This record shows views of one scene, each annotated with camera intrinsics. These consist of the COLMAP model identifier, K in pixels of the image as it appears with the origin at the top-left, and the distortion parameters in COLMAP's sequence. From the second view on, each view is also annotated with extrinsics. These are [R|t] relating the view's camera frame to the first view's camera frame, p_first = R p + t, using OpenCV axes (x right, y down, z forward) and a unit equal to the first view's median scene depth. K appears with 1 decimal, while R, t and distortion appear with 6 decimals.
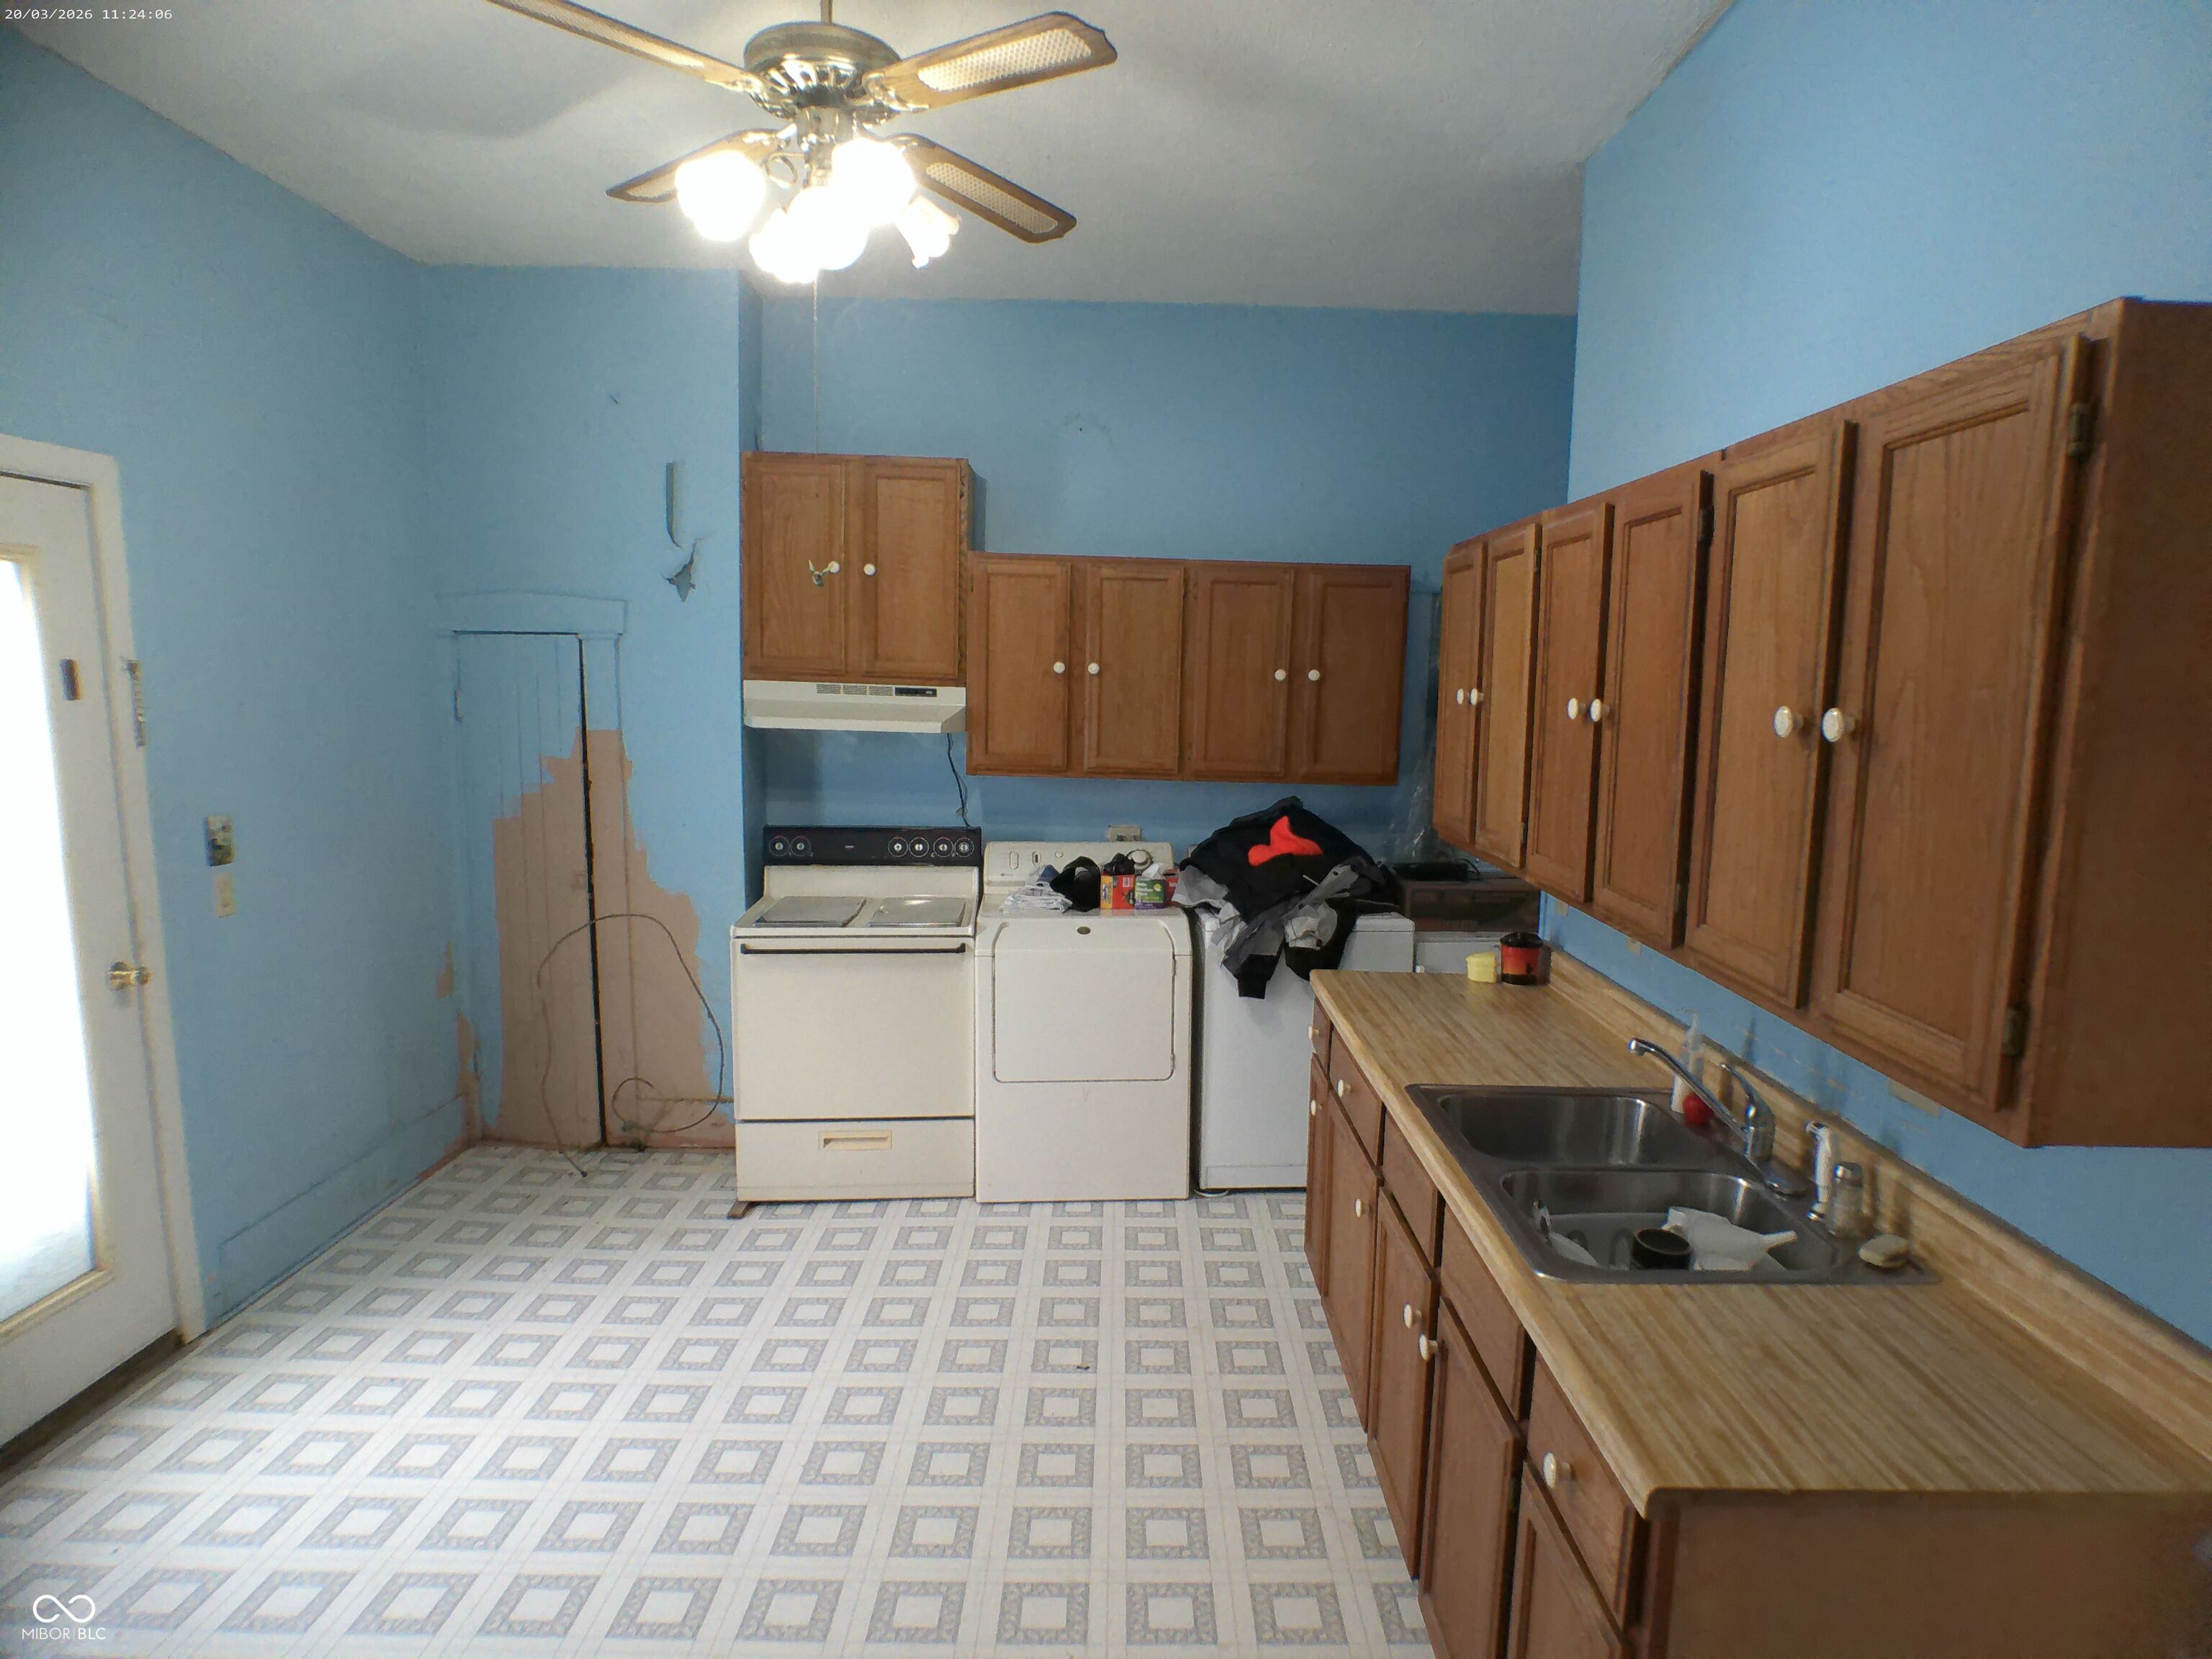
lens RADIAL K [[1280.4, 0, 1131.5], [0, 1280.4, 852.6], [0, 0, 1]] dist [-0.044601, -0.000189]
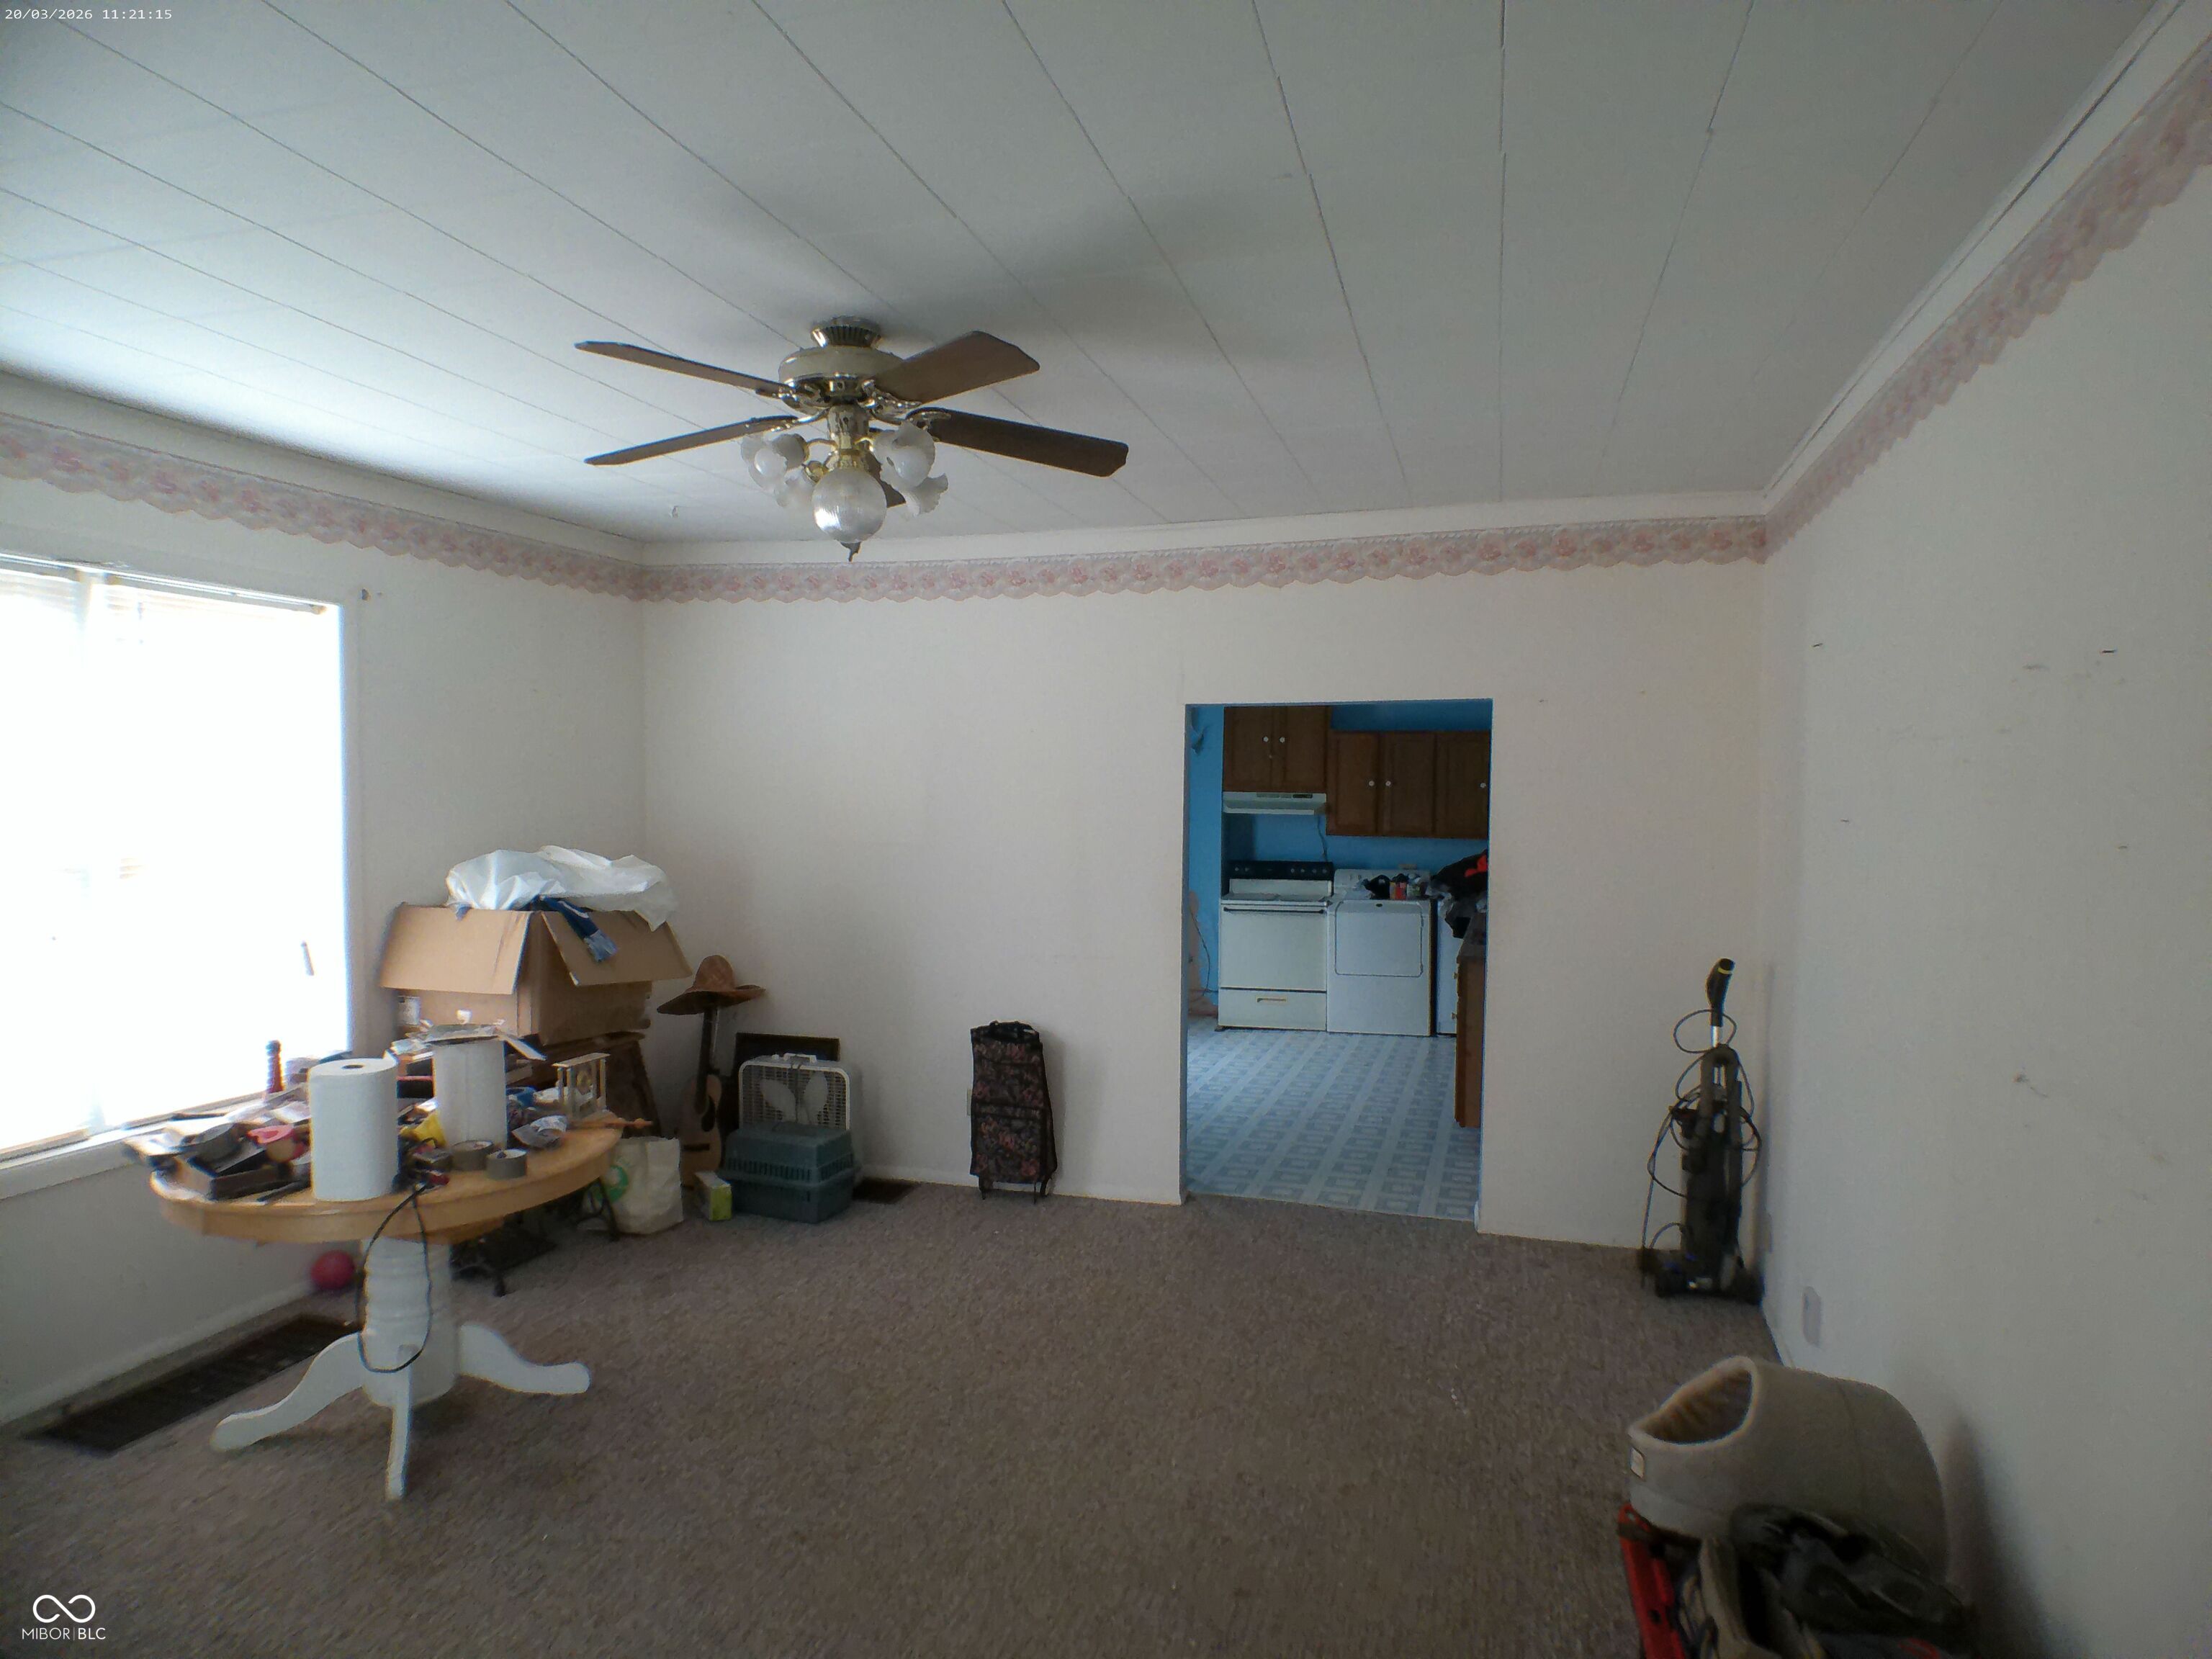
lens RADIAL K [[1280.4, 0, 1131.5], [0, 1280.4, 852.6], [0, 0, 1]] dist [-0.044601, -0.000189]
pose [[0.960358, 0.001300, -0.278766, 0.151837], [-0.025227, 0.996291, -0.082264, 0.151185], [0.277626, 0.086035, 0.956829, -1.111130]]
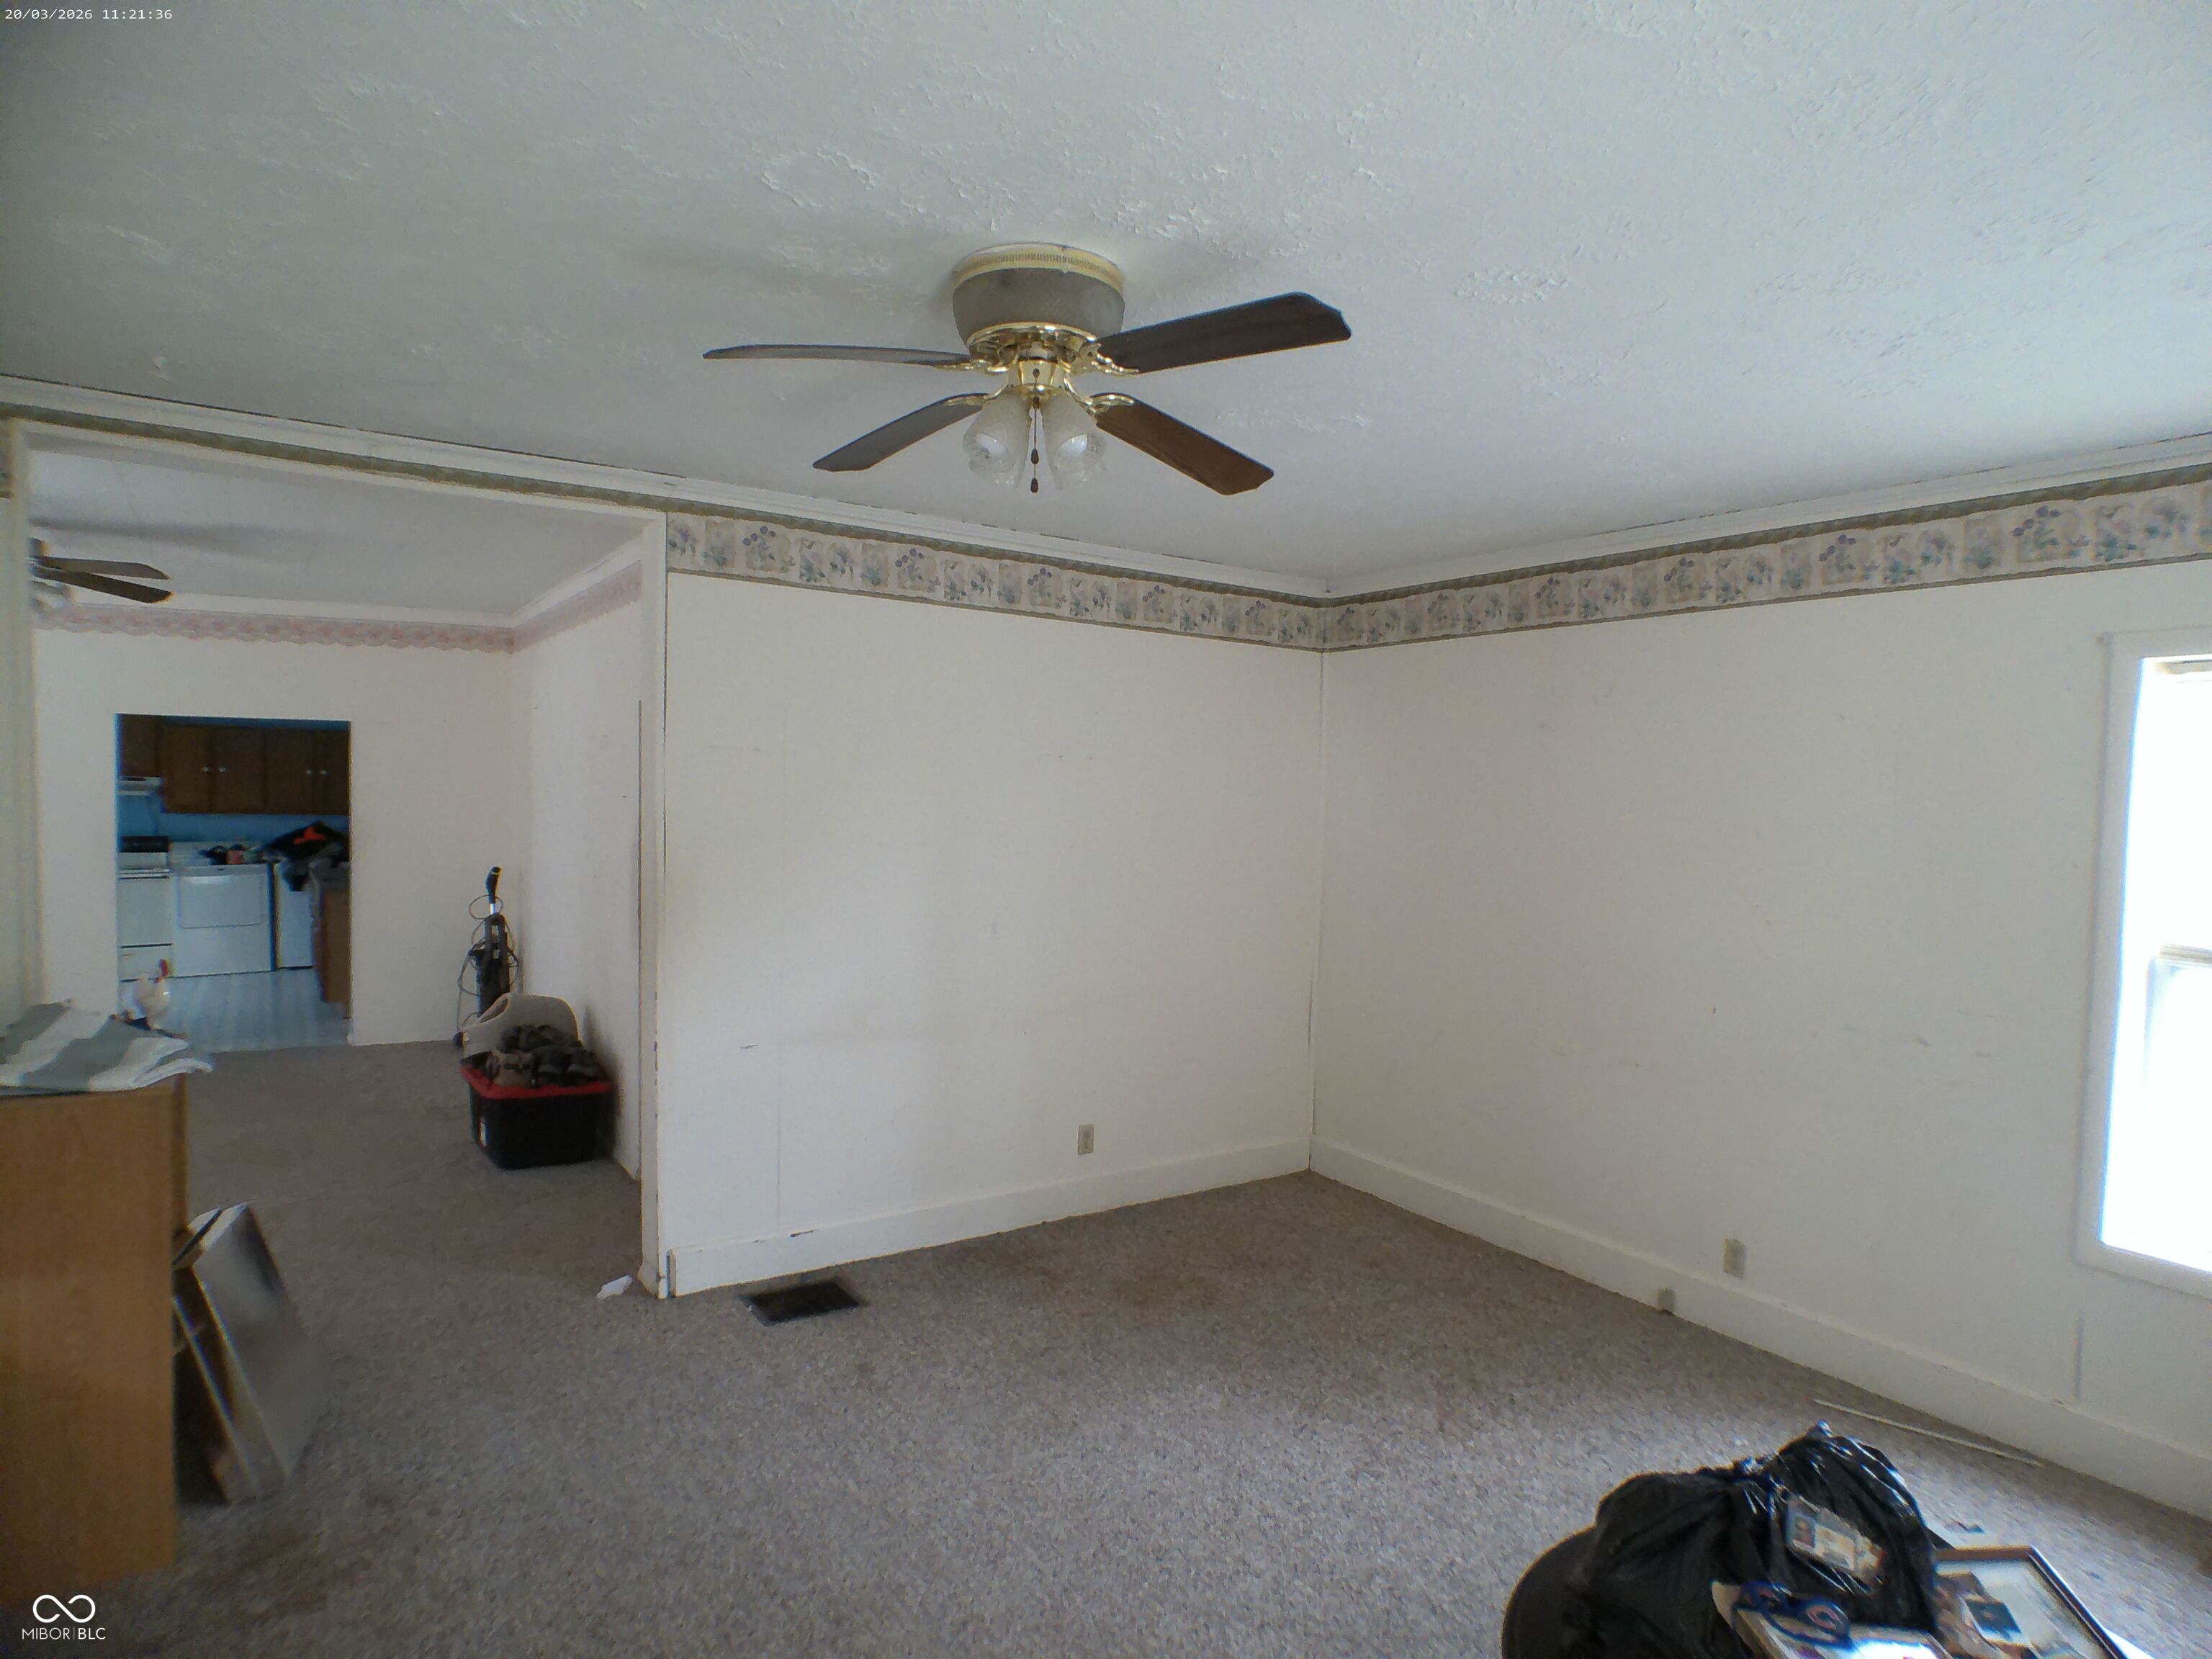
lens RADIAL K [[1280.4, 0, 1131.5], [0, 1280.4, 852.6], [0, 0, 1]] dist [-0.044601, -0.000189]
pose [[0.820454, -0.029348, 0.570959, 0.030066], [0.071480, 0.996111, -0.051512, 0.277757], [-0.567226, 0.083075, 0.819361, -2.053094]]
